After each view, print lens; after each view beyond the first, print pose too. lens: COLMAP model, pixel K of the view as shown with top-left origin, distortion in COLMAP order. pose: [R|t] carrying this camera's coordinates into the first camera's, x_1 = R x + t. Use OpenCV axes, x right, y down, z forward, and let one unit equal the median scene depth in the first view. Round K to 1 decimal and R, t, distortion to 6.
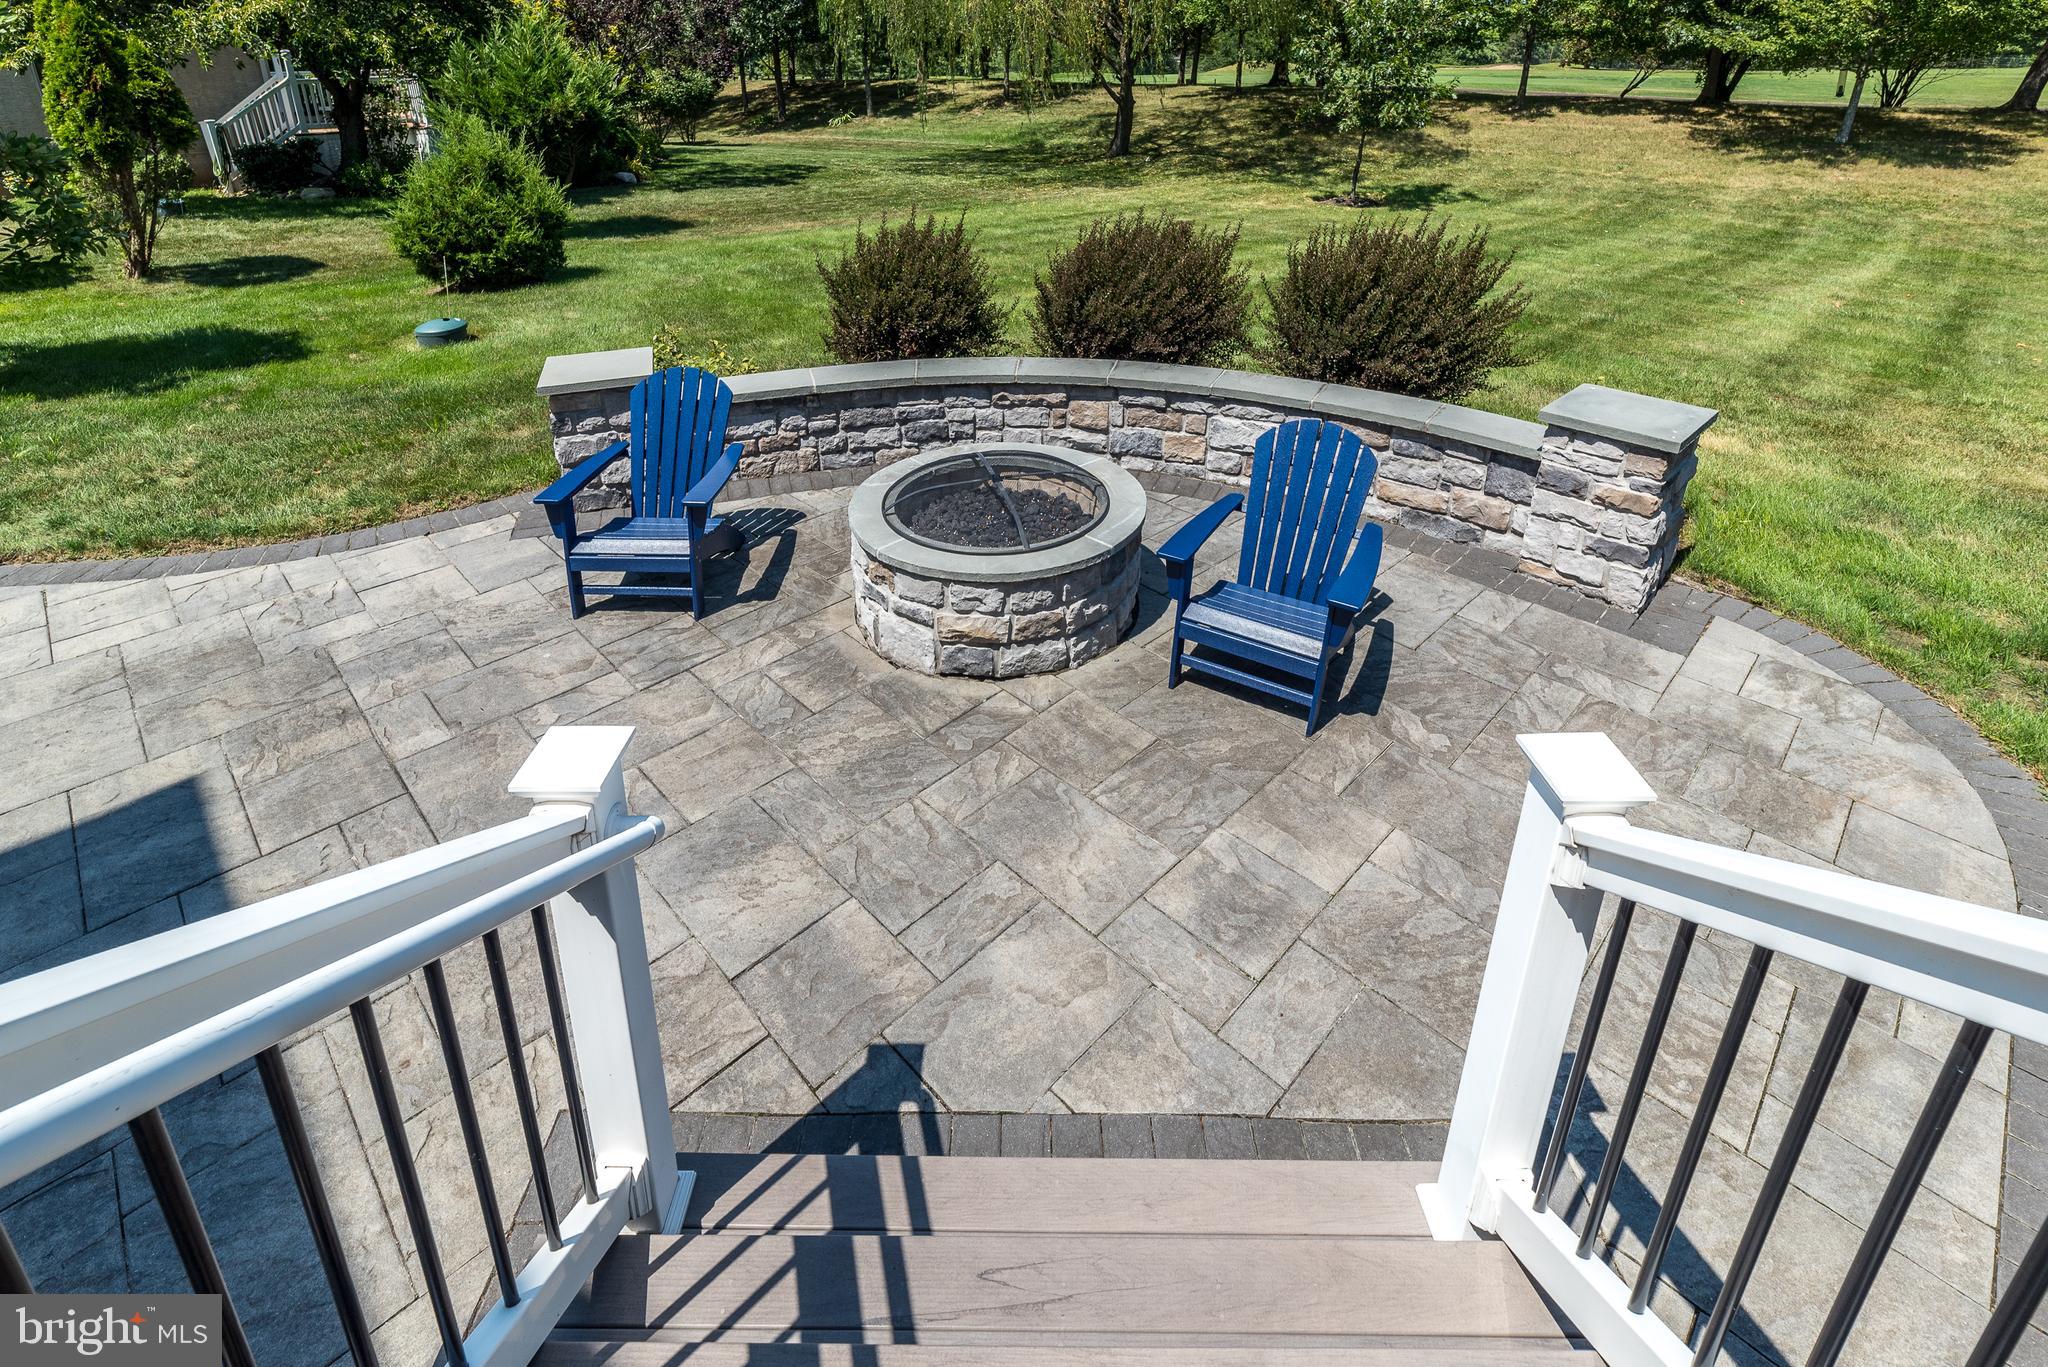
lens RADIAL K [[919.3, 0, 980.3], [0, 919.3, 534.2], [0, 0, 1]] dist [0.009033, -0.000470]
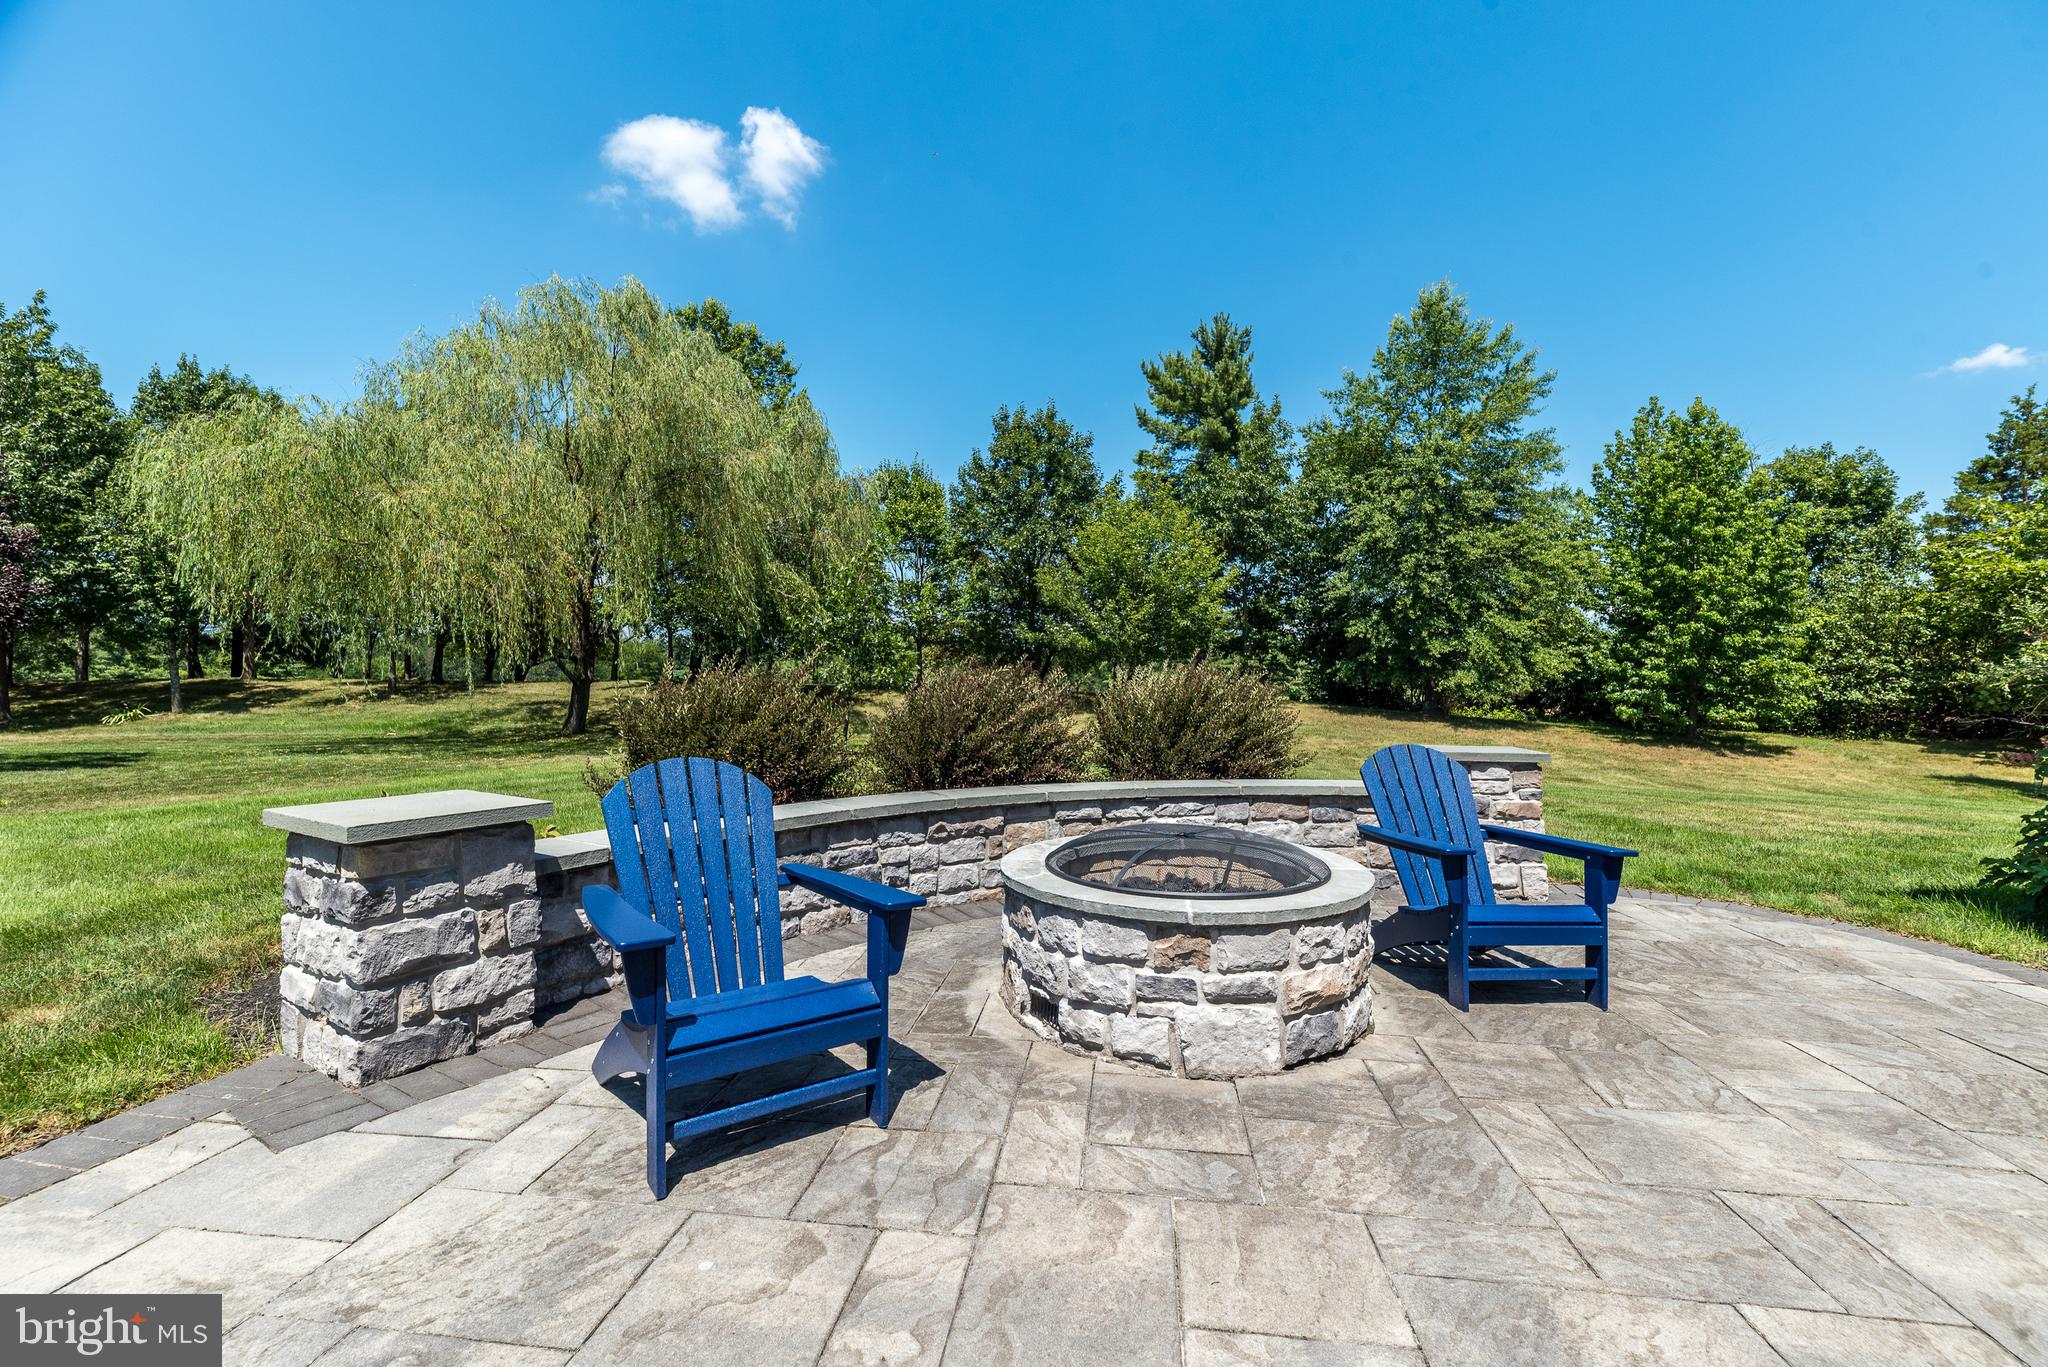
lens RADIAL K [[902.6, 0, 1052.1], [0, 902.6, 774.7], [0, 0, 1]] dist [0.009576, -0.001204]
pose [[0.779237, -0.055506, 0.624266, -0.422827], [0.272871, 0.926752, -0.258209, 0.047761], [-0.564208, 0.371550, 0.737306, 0.331972]]
